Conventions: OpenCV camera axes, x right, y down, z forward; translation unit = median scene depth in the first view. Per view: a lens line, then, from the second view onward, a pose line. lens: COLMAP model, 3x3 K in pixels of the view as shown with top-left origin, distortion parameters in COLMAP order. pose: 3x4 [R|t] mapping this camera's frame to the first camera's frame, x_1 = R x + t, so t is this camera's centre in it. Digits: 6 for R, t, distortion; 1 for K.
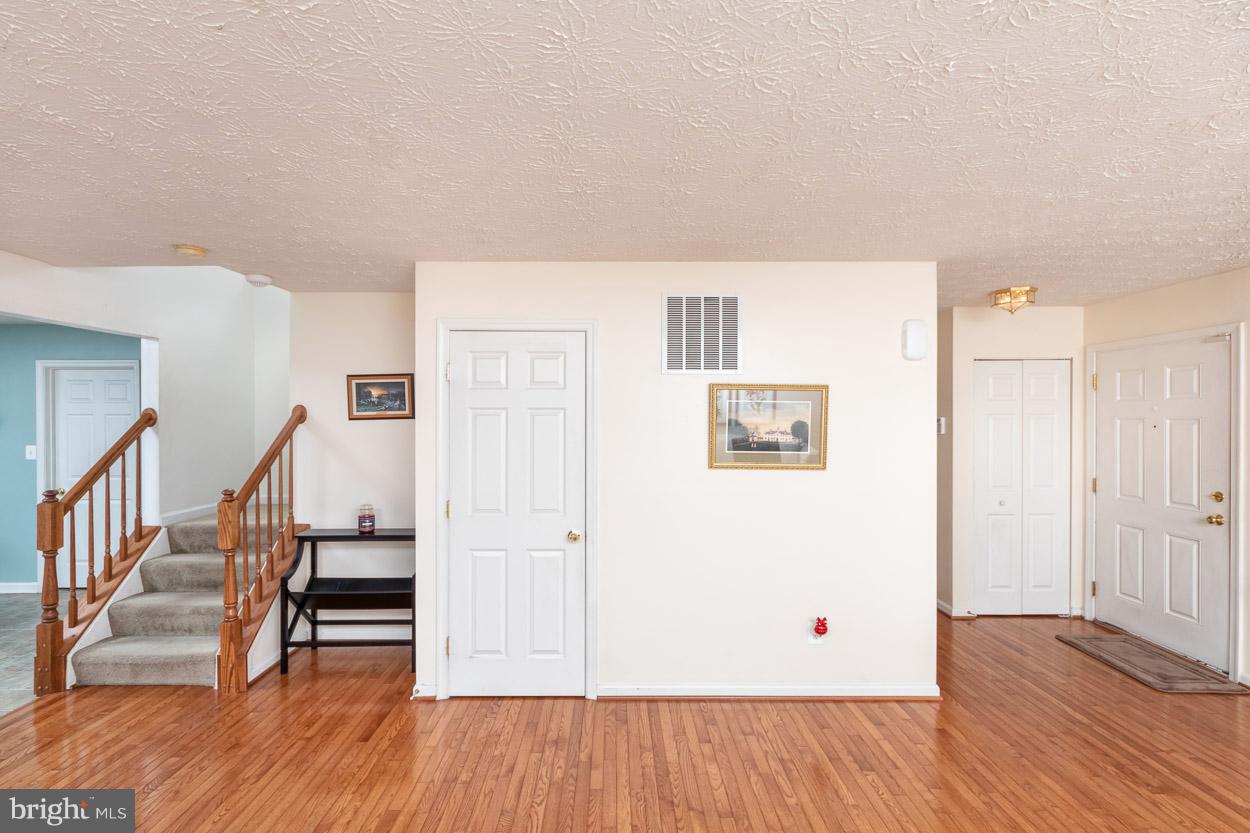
lens RADIAL K [[546.2, 0, 622.2], [0, 546.2, 420.7], [0, 0, 1]] dist [0.000510, 0.000213]
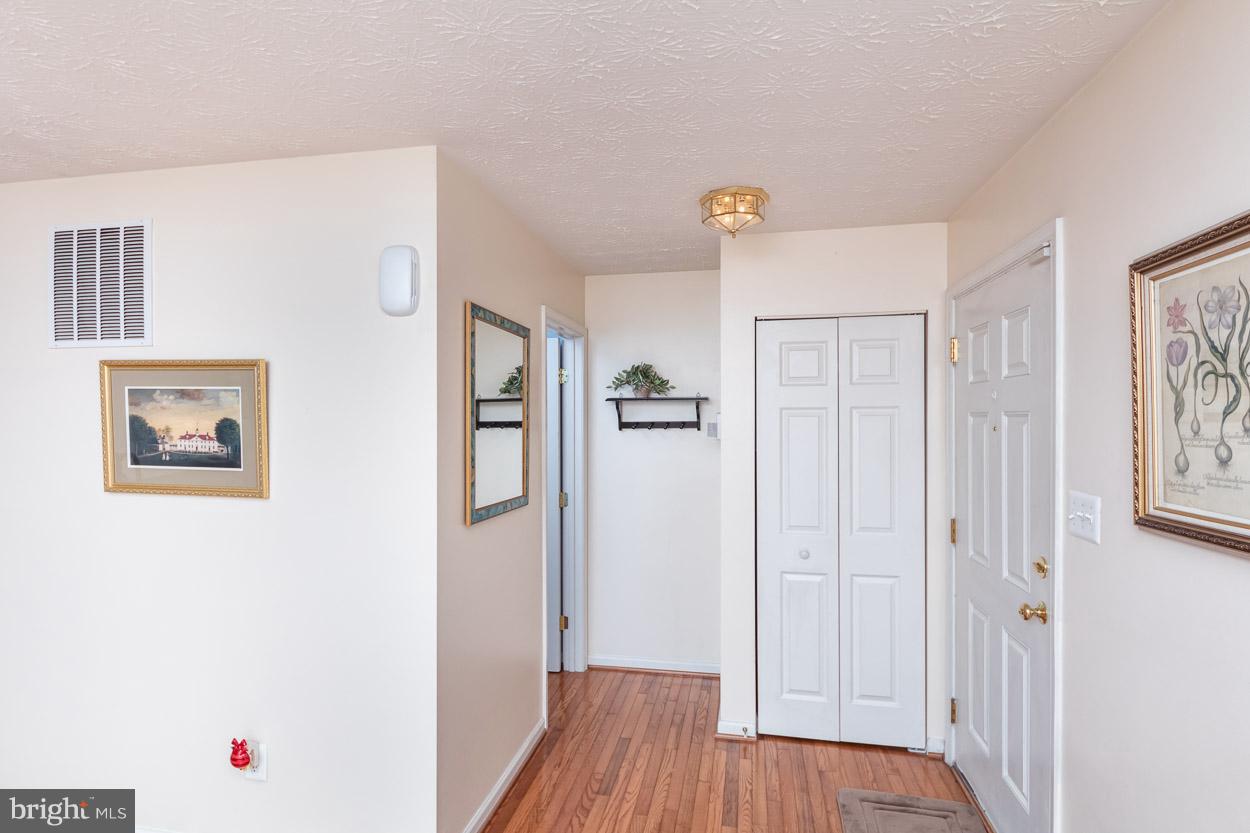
lens RADIAL K [[641.4, 0, 622.6], [0, 641.4, 420.3], [0, 0, 1]] dist [0.003476, 0.000042]
pose [[0.979687, -0.000526, -0.200530, 0.913557], [0.000508, 1.000000, -0.000146, 0.002744], [0.200530, 0.000041, 0.979687, 0.373192]]
